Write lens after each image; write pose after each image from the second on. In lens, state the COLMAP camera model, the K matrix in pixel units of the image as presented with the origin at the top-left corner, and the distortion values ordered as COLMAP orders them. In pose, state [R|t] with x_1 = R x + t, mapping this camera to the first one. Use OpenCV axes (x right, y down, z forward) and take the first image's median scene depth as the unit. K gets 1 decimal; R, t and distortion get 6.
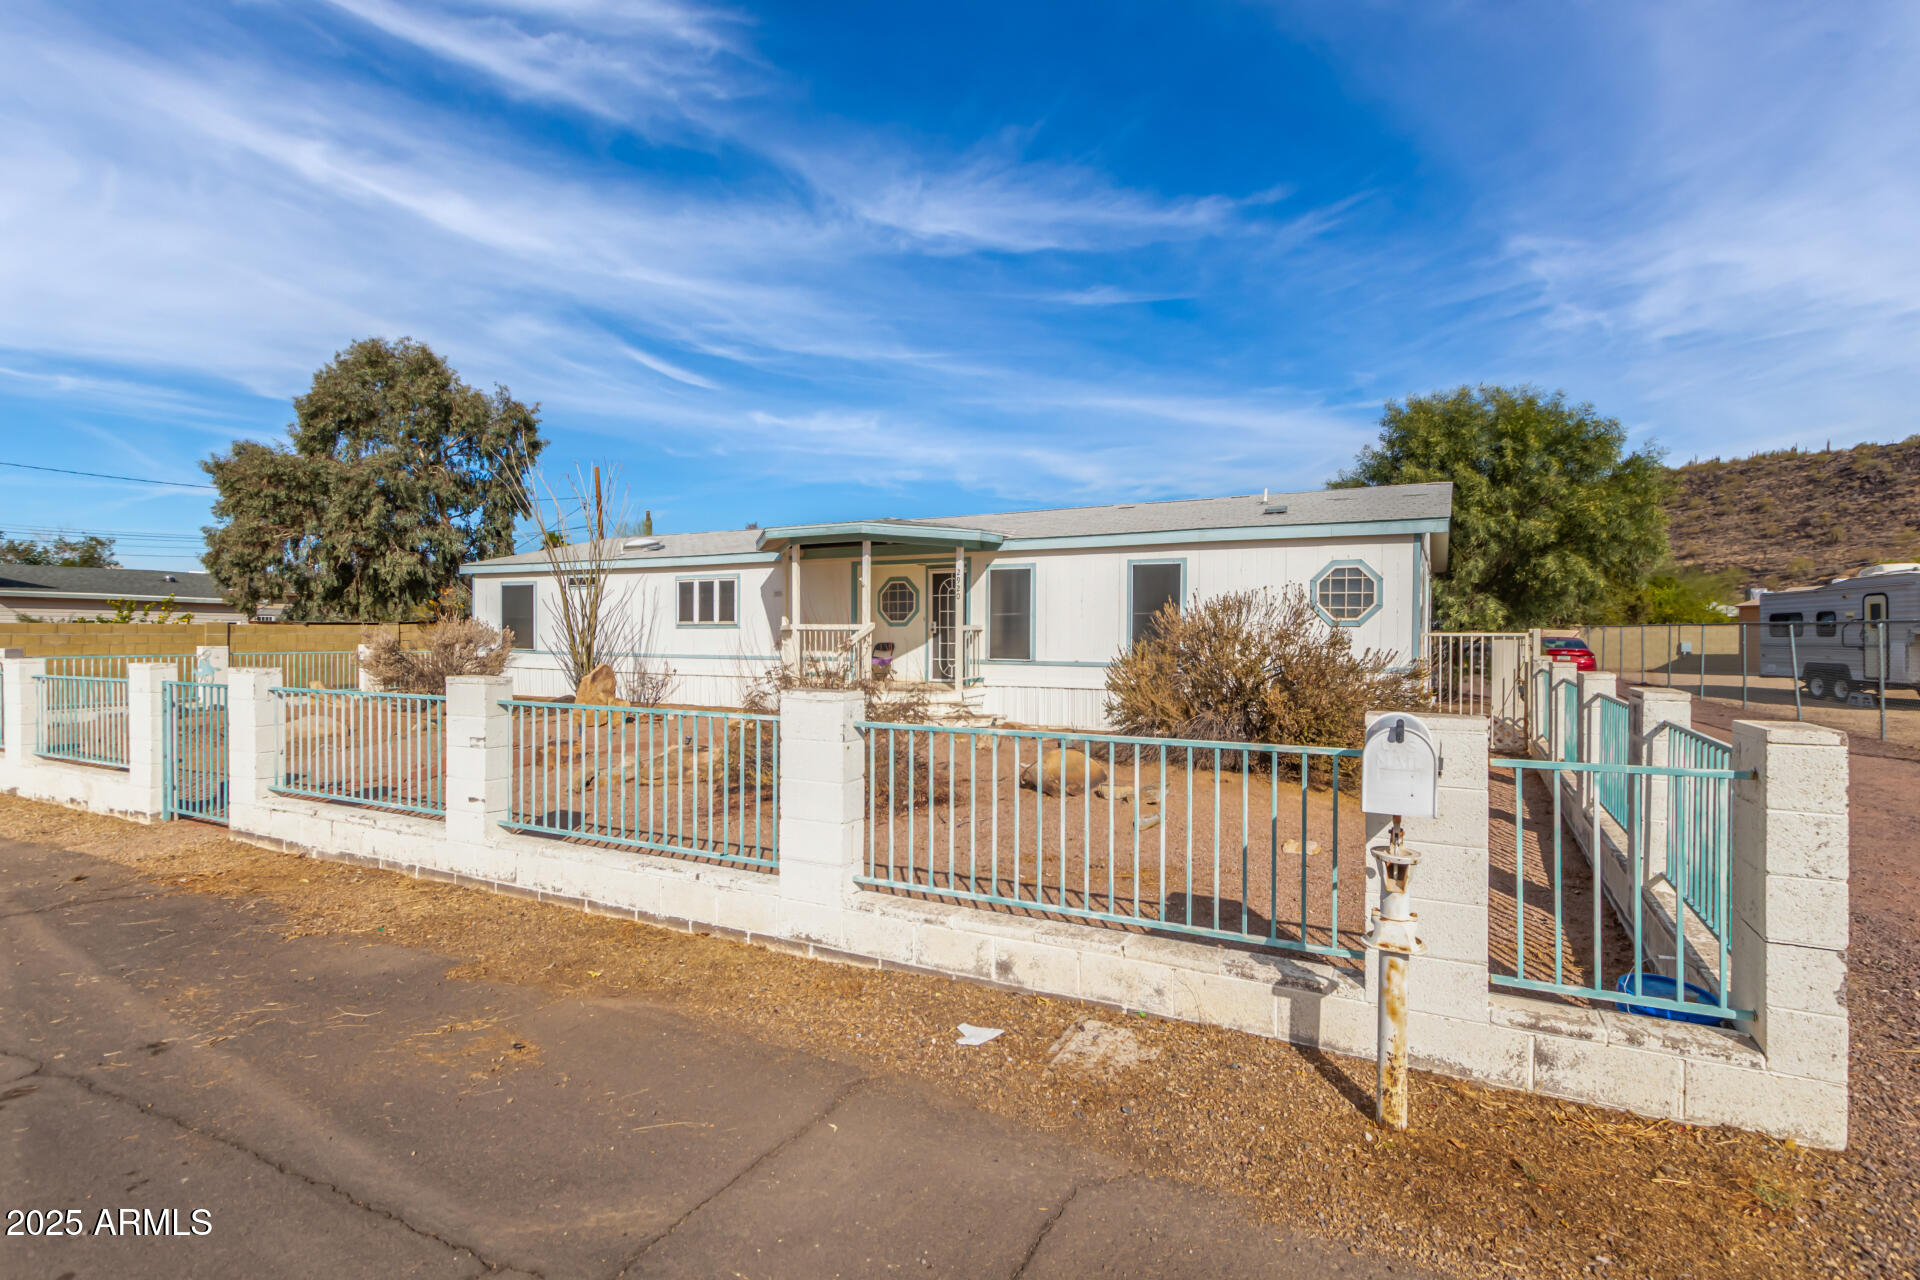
lens RADIAL K [[928.5, 0, 976.6], [0, 928.5, 639.7], [0, 0, 1]] dist [0.000312, -0.000051]
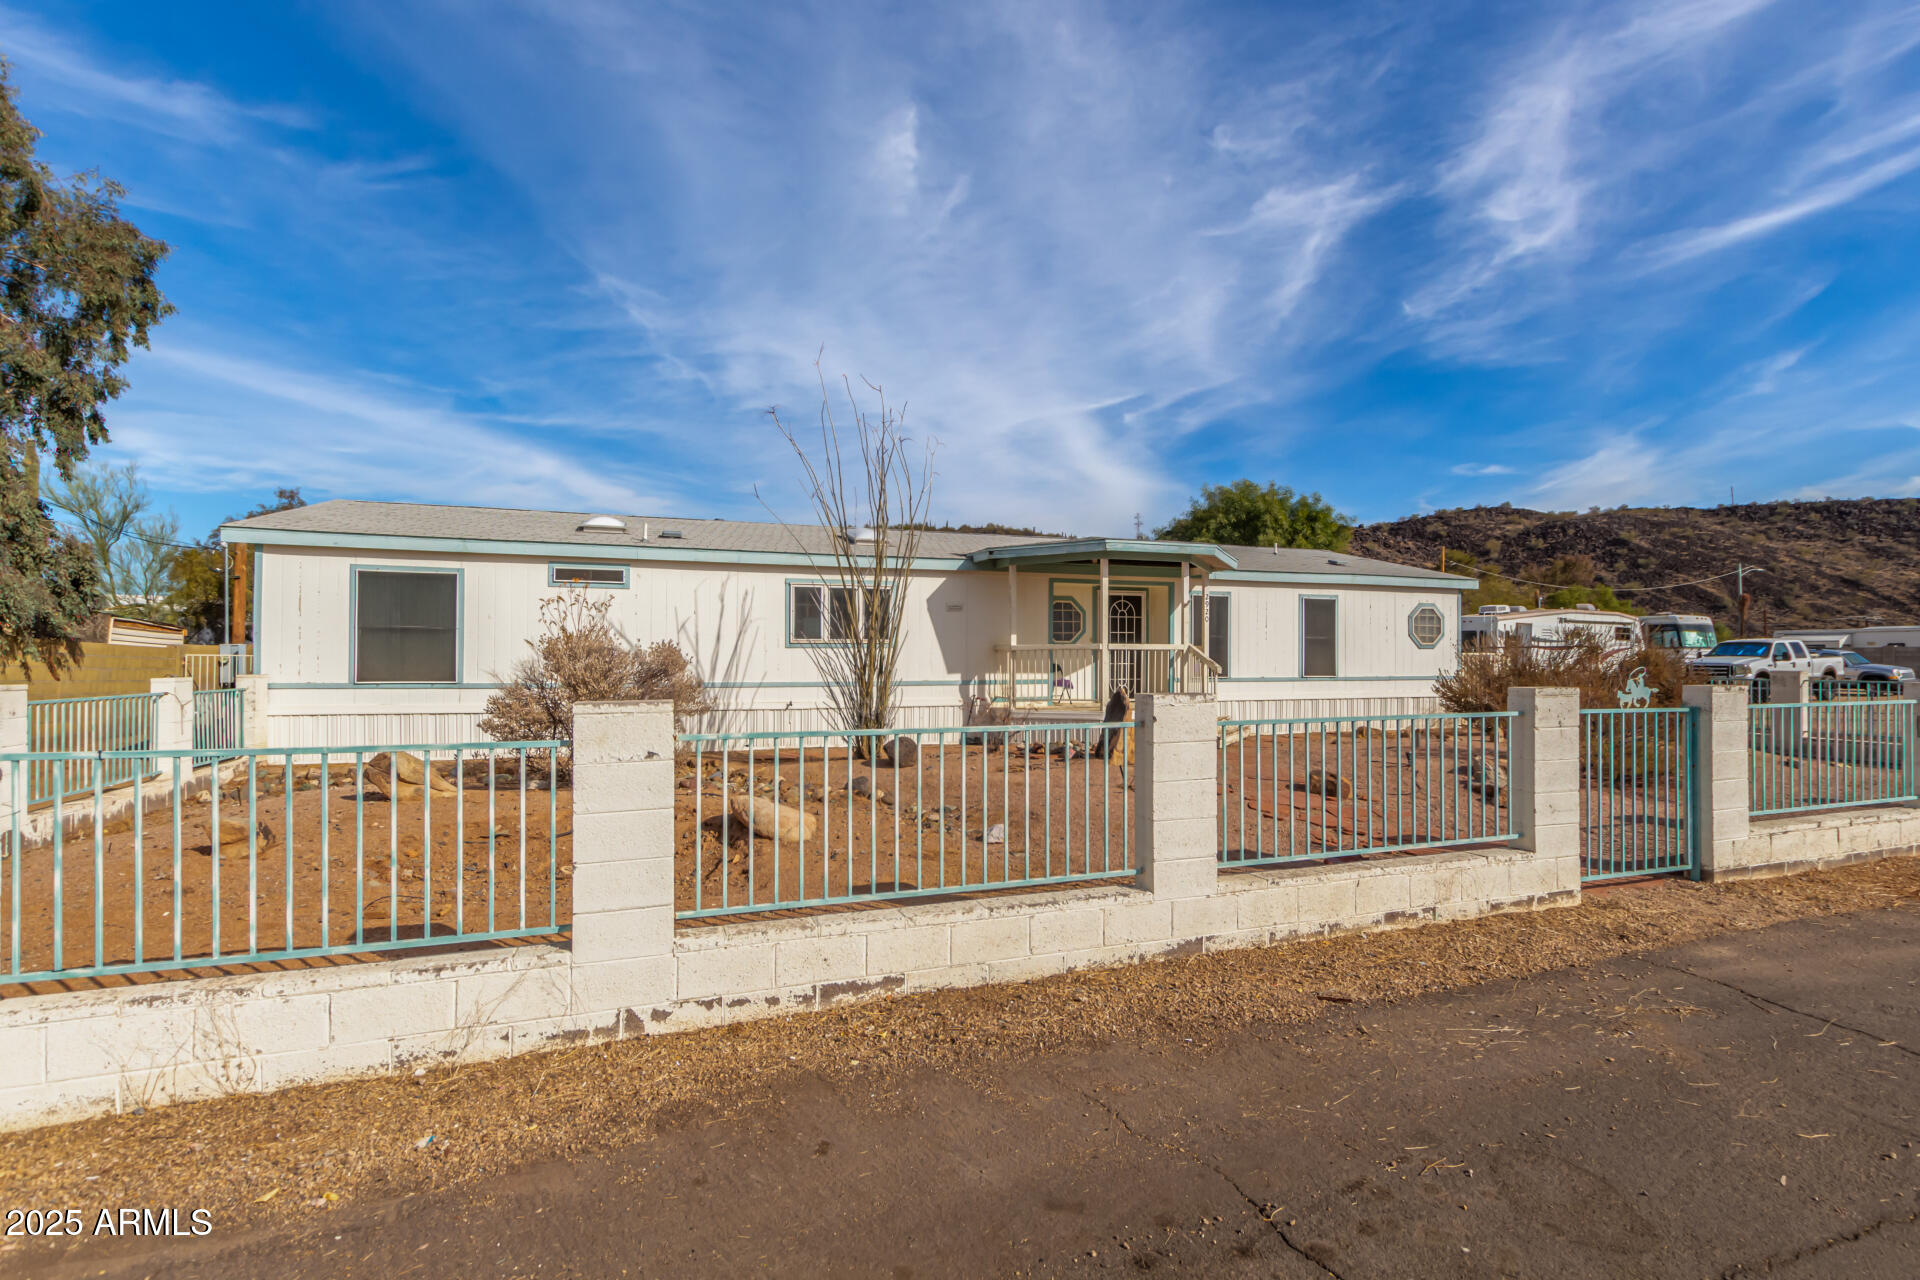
lens RADIAL K [[947.7, 0, 981.5], [0, 947.7, 647.3], [0, 0, 1]] dist [0.007000, 0.000572]
pose [[0.641301, 0.004740, 0.767275, -0.822924], [0.008123, 0.999883, -0.012966, -0.001905], [-0.767247, 0.014547, 0.641187, 0.400526]]
